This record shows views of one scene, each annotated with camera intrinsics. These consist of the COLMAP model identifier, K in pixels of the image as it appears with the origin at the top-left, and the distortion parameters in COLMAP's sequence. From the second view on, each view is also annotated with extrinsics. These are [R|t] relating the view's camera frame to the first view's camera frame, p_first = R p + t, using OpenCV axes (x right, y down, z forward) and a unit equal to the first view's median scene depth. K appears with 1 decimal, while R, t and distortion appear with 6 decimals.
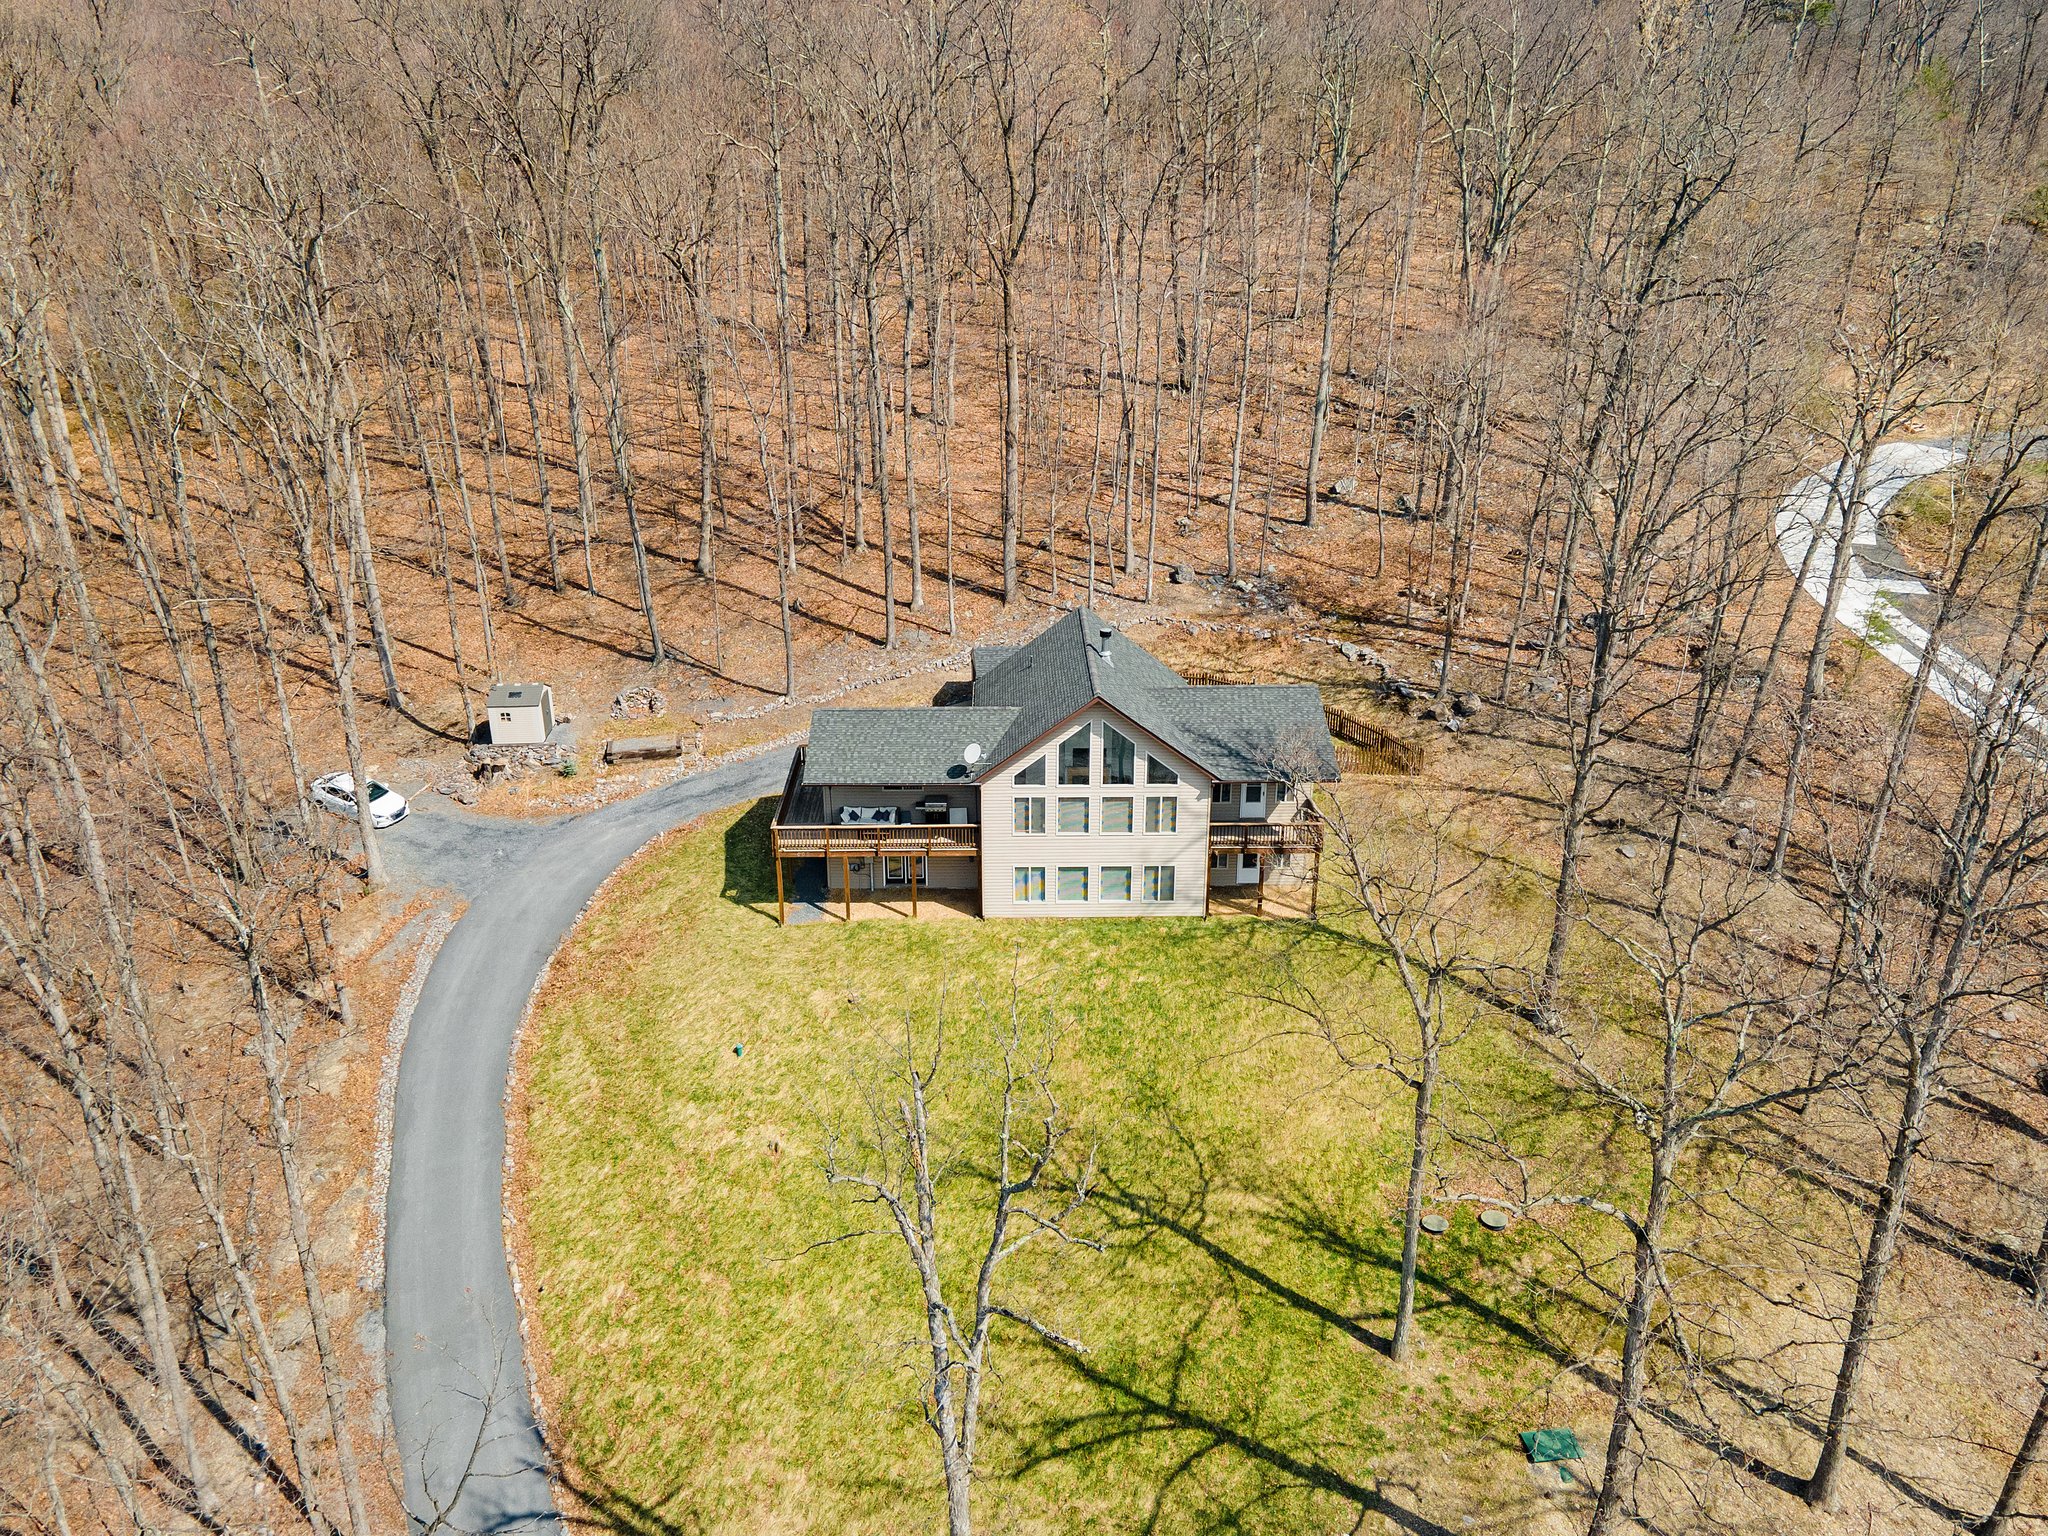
lens RADIAL K [[1818.5, 0, 990.7], [0, 1818.5, 714.0], [0, 0, 1]] dist [0.049376, -0.041641]
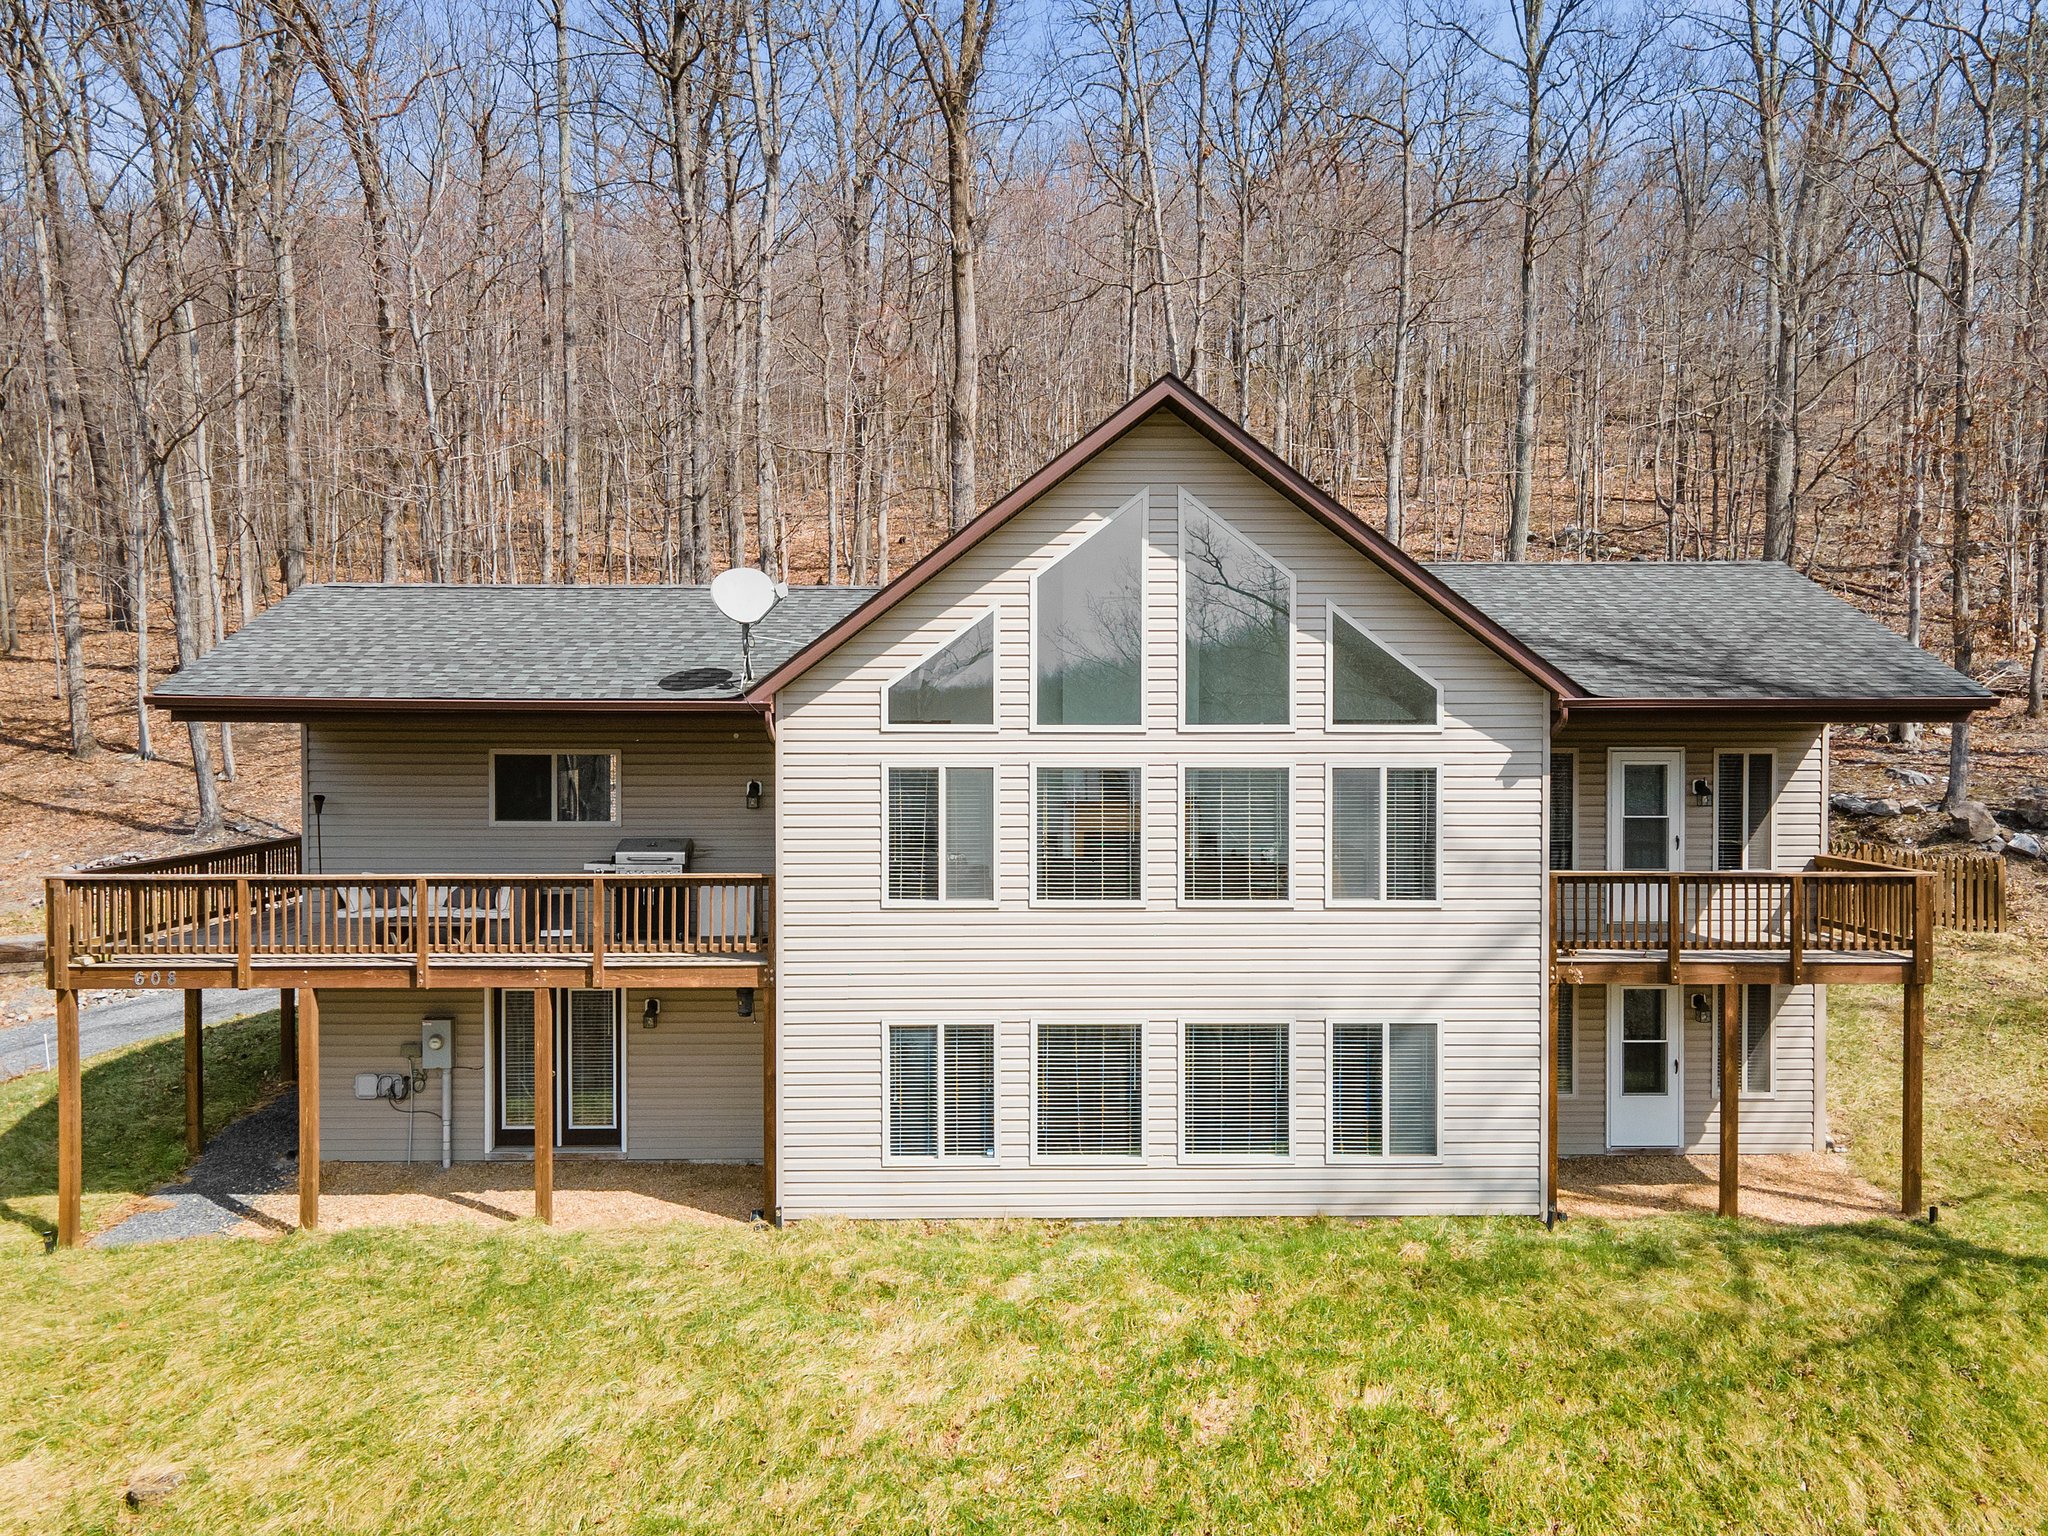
lens RADIAL K [[1818.5, 0, 1007.7], [0, 1818.5, 729.5], [0, 0, 1]] dist [0.049376, -0.041641]
pose [[0.999926, 0.007774, 0.009336, 0.029712], [-0.004162, 0.941160, -0.337937, 0.139888], [-0.011414, 0.337873, 0.941122, 0.716886]]
